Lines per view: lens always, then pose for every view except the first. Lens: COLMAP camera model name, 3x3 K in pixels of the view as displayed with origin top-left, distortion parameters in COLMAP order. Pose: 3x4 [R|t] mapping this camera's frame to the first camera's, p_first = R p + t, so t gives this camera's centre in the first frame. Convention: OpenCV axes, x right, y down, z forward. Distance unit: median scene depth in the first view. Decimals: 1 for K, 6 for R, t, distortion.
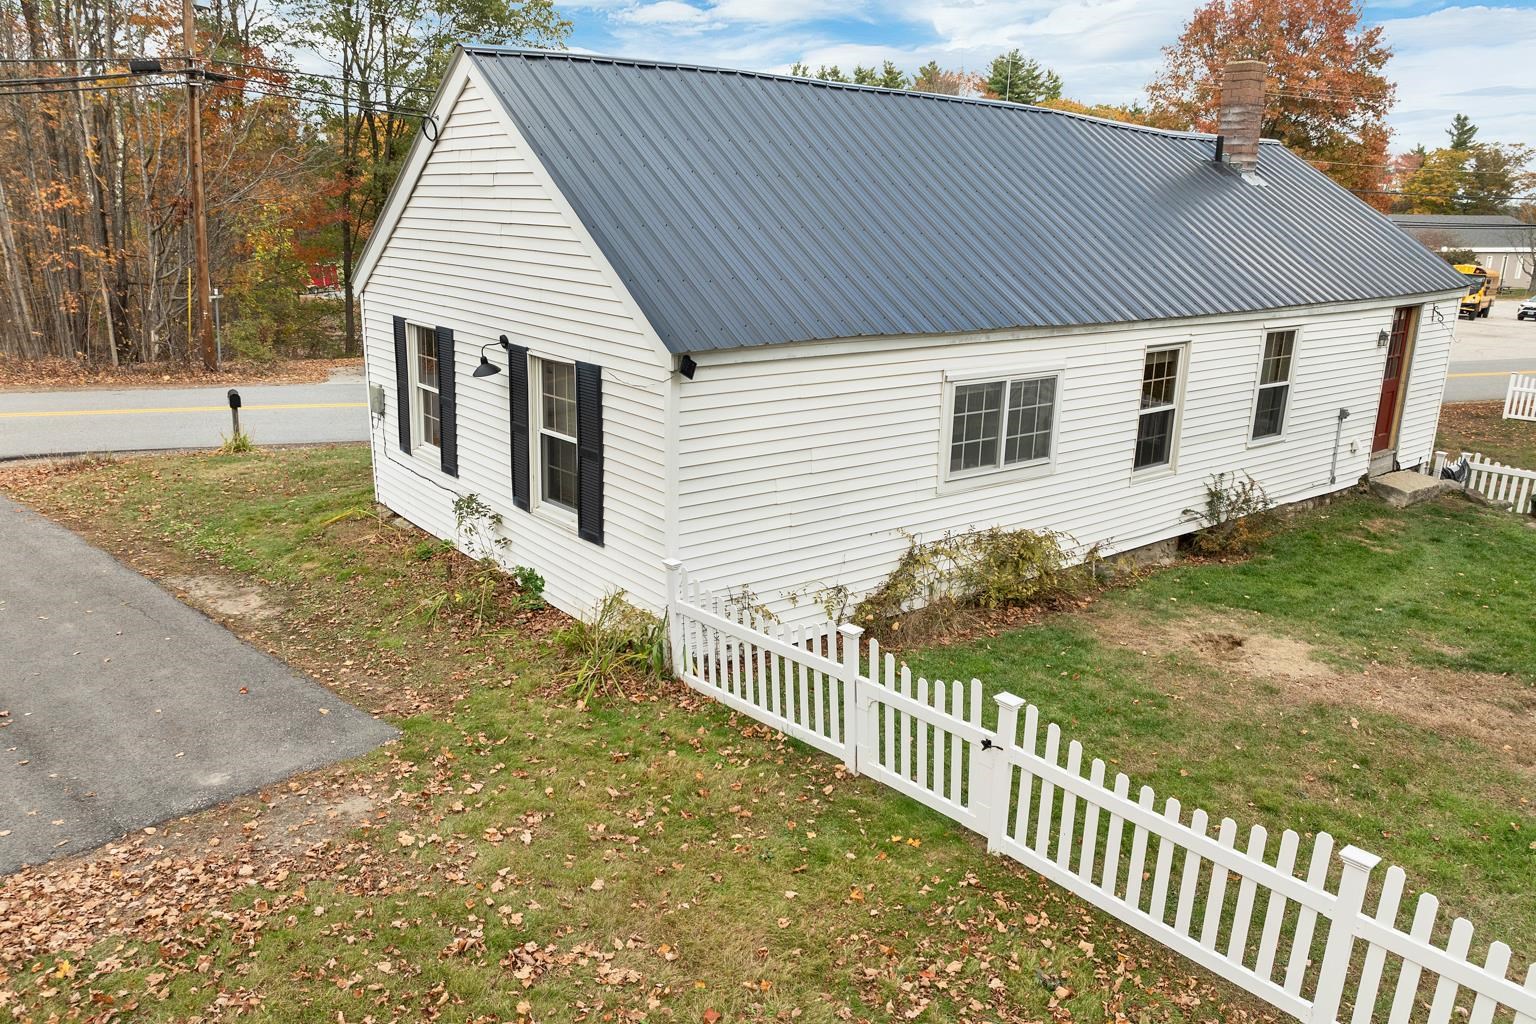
lens RADIAL K [[1103.6, 0, 769.5], [0, 1103.6, 572.5], [0, 0, 1]] dist [-0.038064, -0.002917]
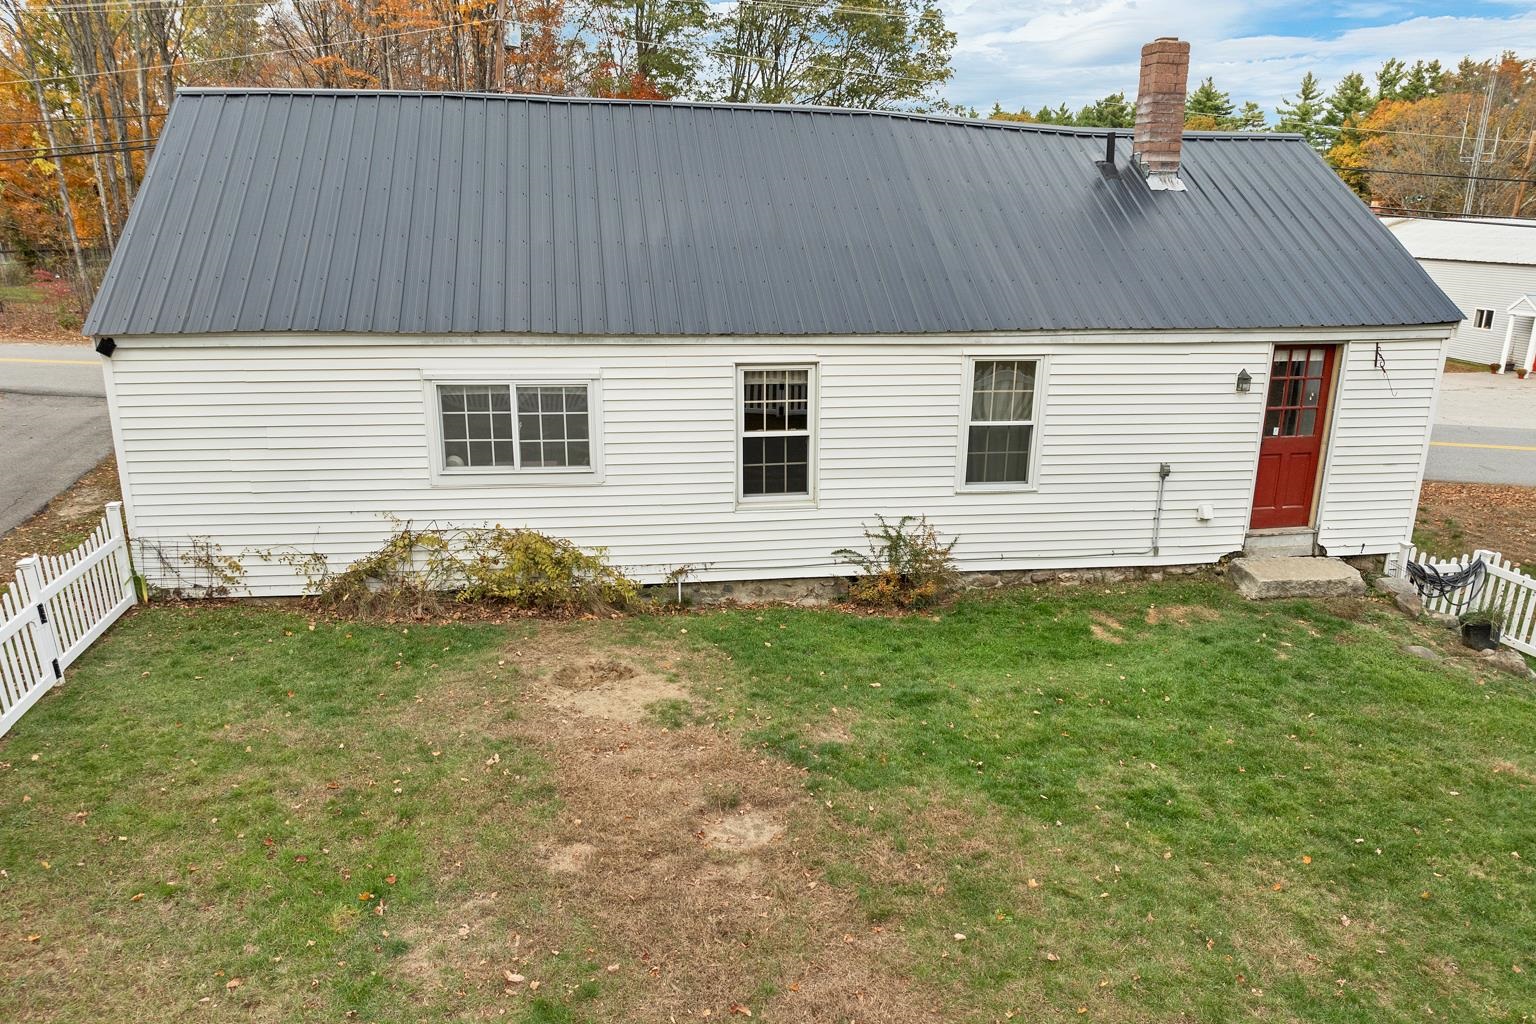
lens RADIAL K [[1103.6, 0, 769.5], [0, 1103.6, 572.5], [0, 0, 1]] dist [-0.038064, -0.002917]
pose [[0.874915, 0.152636, -0.459593, 0.799030], [-0.155491, 0.987322, 0.031897, -0.062196], [0.458635, 0.043556, 0.887557, 0.178084]]
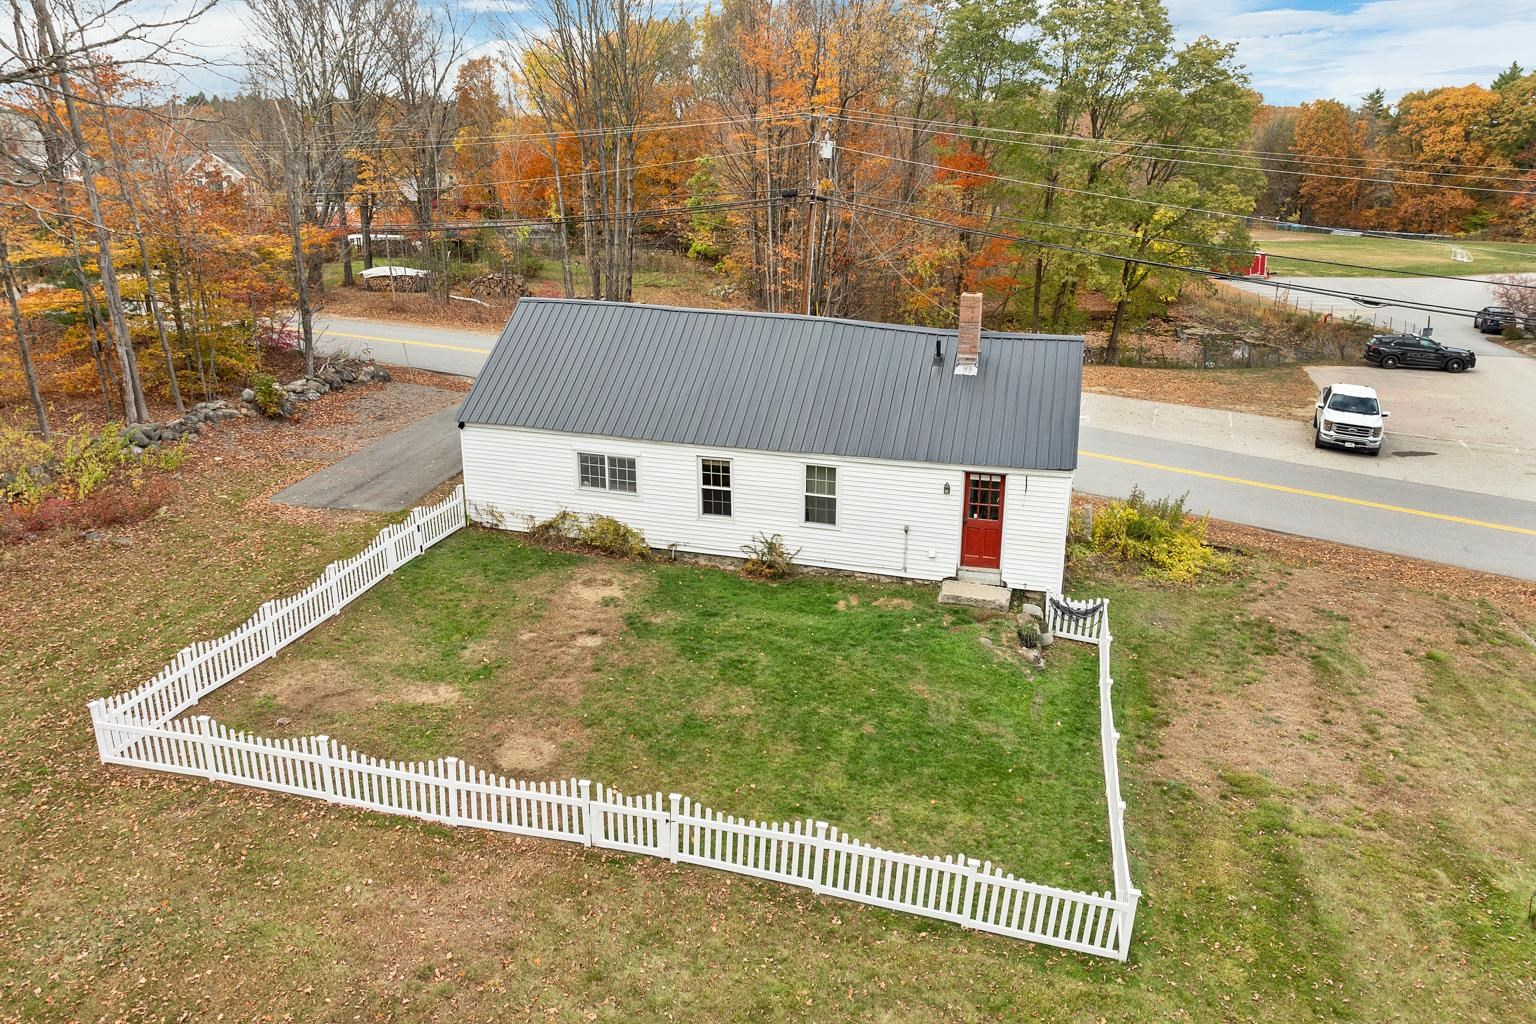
lens RADIAL K [[1094.9, 0, 768.0], [0, 1094.9, 512.0], [0, 0, 1]] dist [-0.030905, -0.000432]
pose [[0.579829, 0.255106, -0.773770, 1.972433], [-0.256542, 0.958573, 0.123792, -0.380082], [0.773294, 0.126726, 0.621254, -0.159577]]
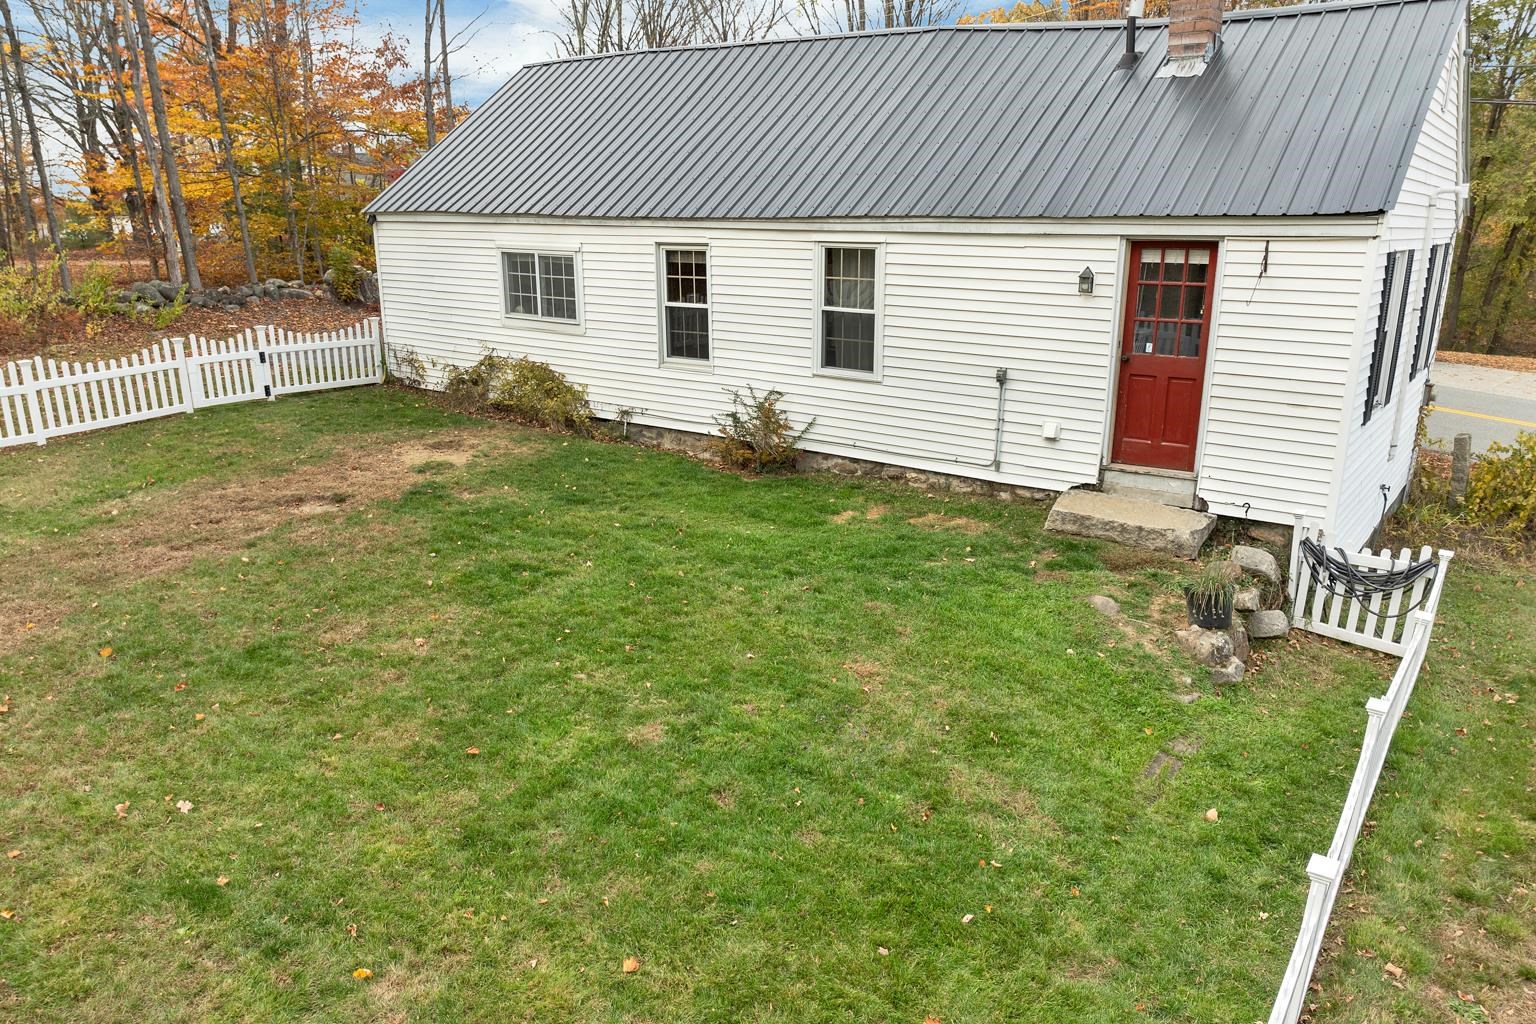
lens RADIAL K [[1103.6, 0, 769.5], [0, 1103.6, 572.5], [0, 0, 1]] dist [-0.038064, -0.002917]
pose [[0.264918, 0.297226, -0.917320, 1.482135], [-0.305656, 0.928136, 0.212459, -0.160824], [0.914545, 0.224100, 0.336729, 0.768169]]
